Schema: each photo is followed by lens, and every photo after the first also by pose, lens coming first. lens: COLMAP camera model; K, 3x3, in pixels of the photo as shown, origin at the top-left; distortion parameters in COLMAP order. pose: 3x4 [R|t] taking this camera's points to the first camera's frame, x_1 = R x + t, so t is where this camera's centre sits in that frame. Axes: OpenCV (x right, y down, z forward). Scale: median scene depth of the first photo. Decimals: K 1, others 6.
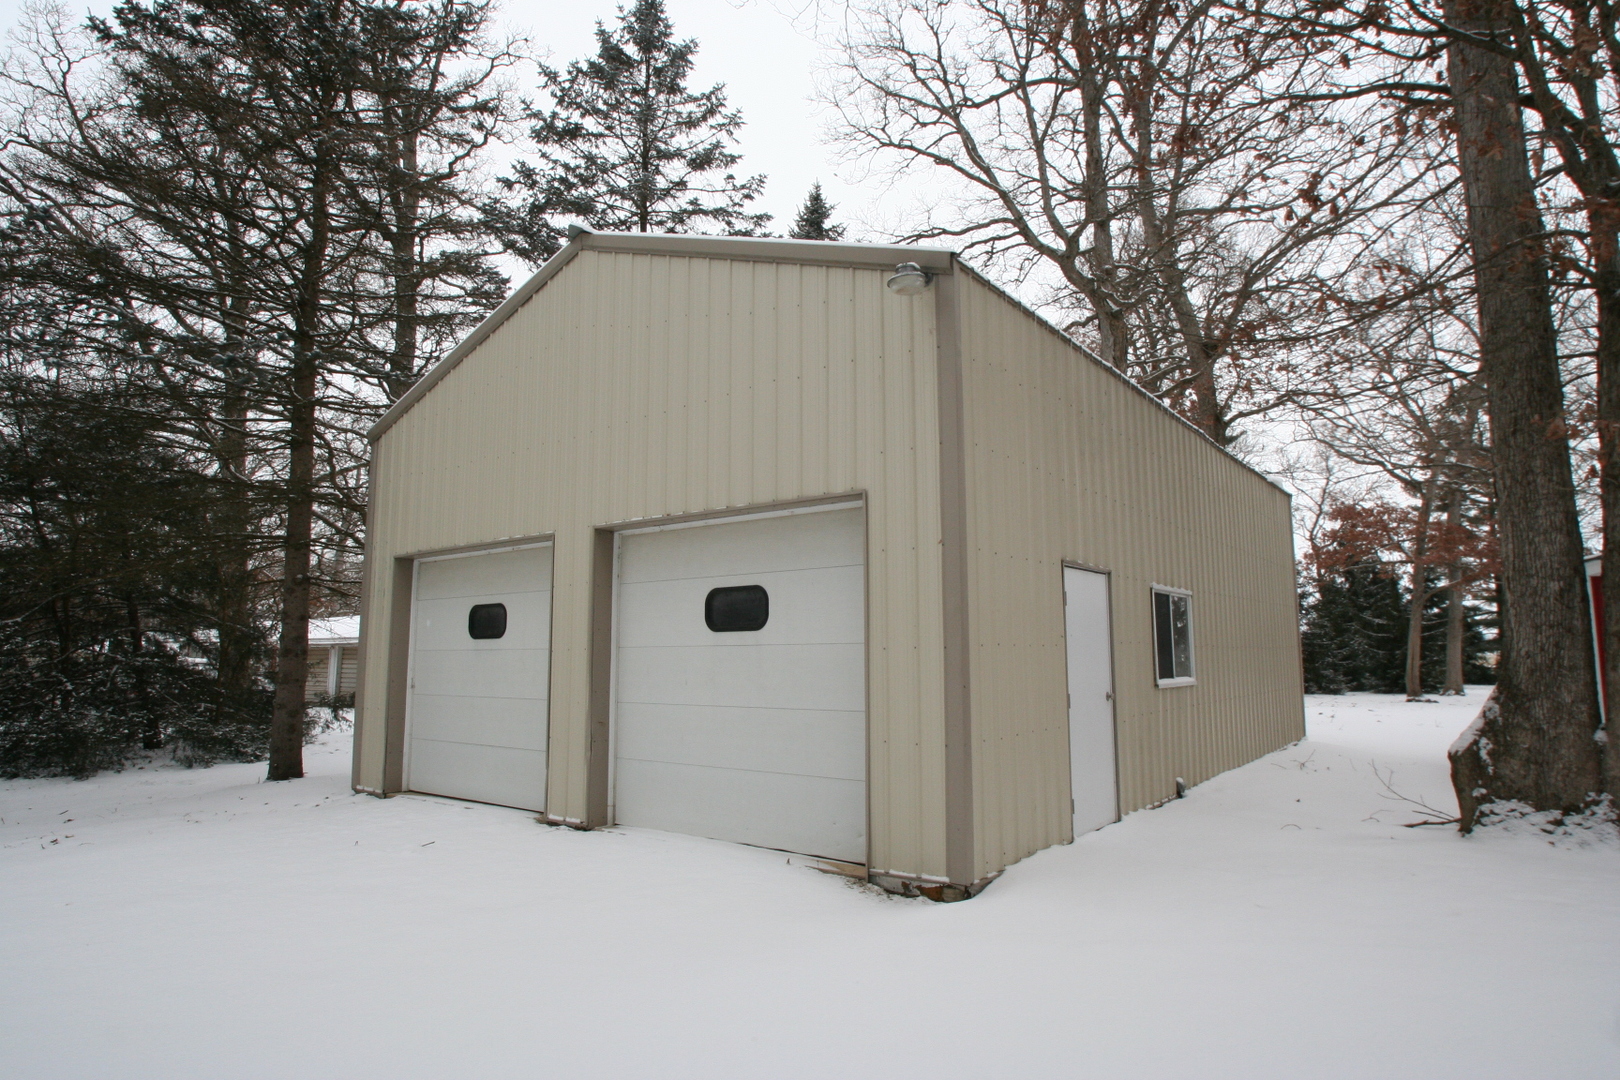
lens RADIAL K [[952.9, 0, 810.0], [0, 952.9, 540.0], [0, 0, 1]] dist [-0.020709, -0.000058]
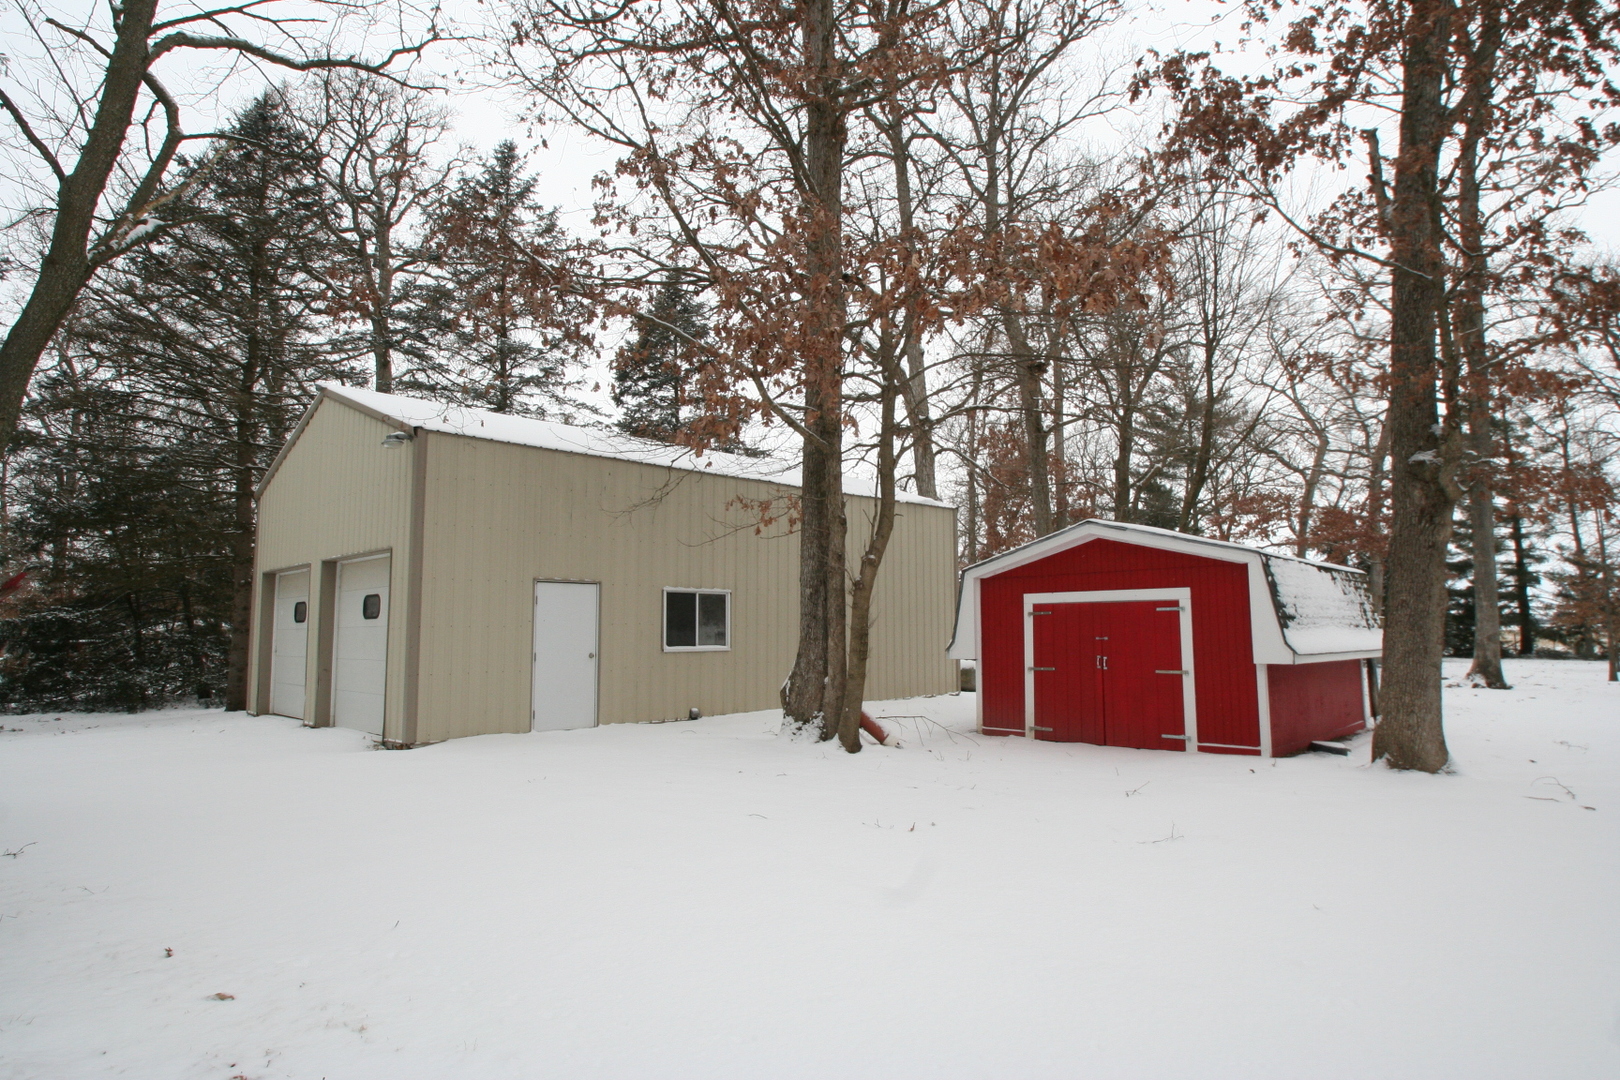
lens RADIAL K [[952.9, 0, 810.0], [0, 952.9, 540.0], [0, 0, 1]] dist [-0.020709, -0.000058]
pose [[0.990681, -0.016933, -0.135144, 0.897377], [0.020792, 0.999414, 0.027190, -0.078721], [0.134604, -0.029747, 0.990453, -0.611886]]
